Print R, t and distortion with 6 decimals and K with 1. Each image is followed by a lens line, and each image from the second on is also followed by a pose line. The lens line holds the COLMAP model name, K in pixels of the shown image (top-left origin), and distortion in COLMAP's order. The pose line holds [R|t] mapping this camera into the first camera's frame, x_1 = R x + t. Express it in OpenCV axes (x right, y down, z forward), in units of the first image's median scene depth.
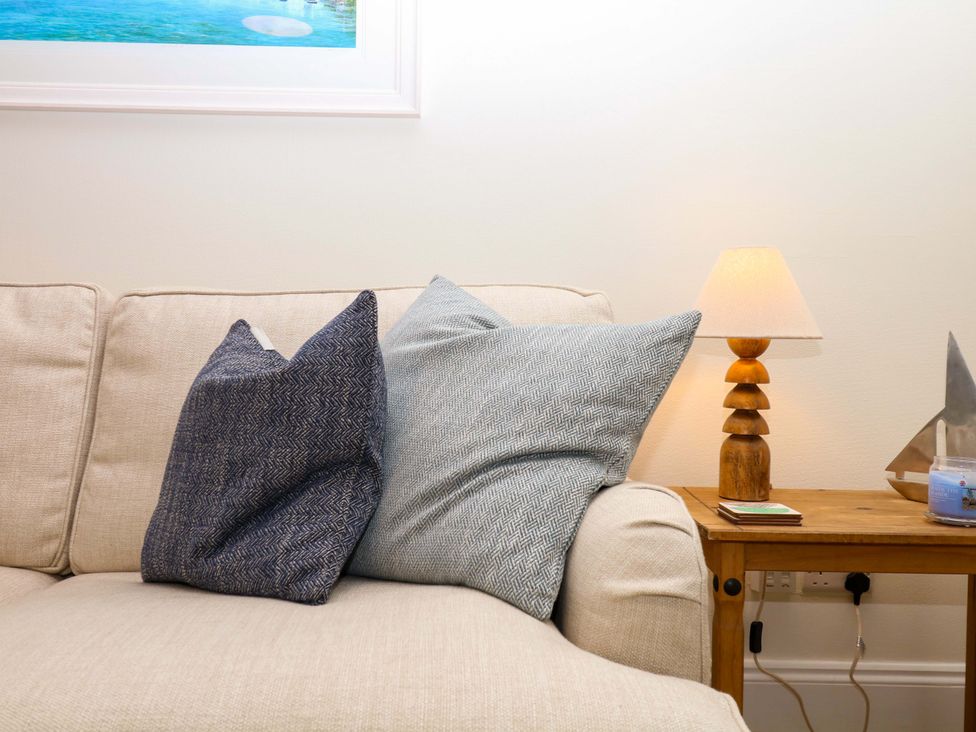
lens RADIAL K [[858.5, 0, 483.5], [0, 858.5, 365.9], [0, 0, 1]] dist [0.021629, -0.002443]
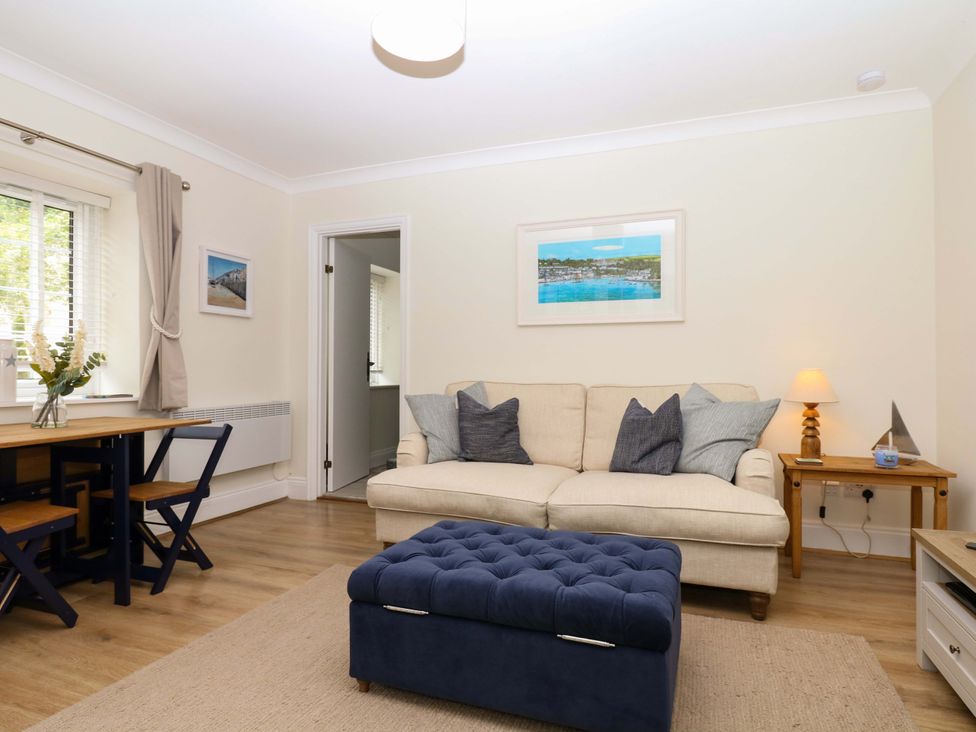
lens RADIAL K [[569.2, 0, 484.9], [0, 569.2, 365.9], [0, 0, 1]] dist [0.004170, -0.006683]
pose [[0.932974, -0.016413, -0.359569, -0.022111], [0.008384, 0.999680, -0.023879, -0.147456], [0.359846, 0.019264, 0.932813, -1.484174]]
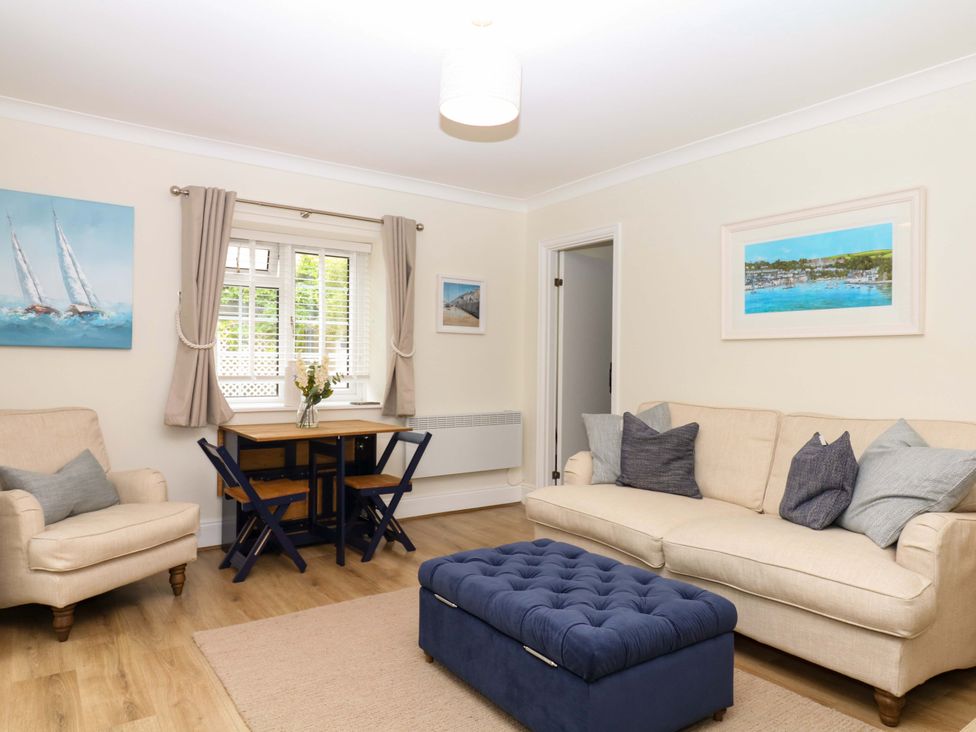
lens RADIAL K [[658.1, 0, 482.9], [0, 658.1, 363.1], [0, 0, 1]] dist [0.011335, -0.009110]
pose [[0.567275, -0.009014, -0.823479, 0.982364], [-0.010577, 0.999778, -0.018230, -0.258006], [0.823460, 0.019051, 0.567054, -1.266400]]
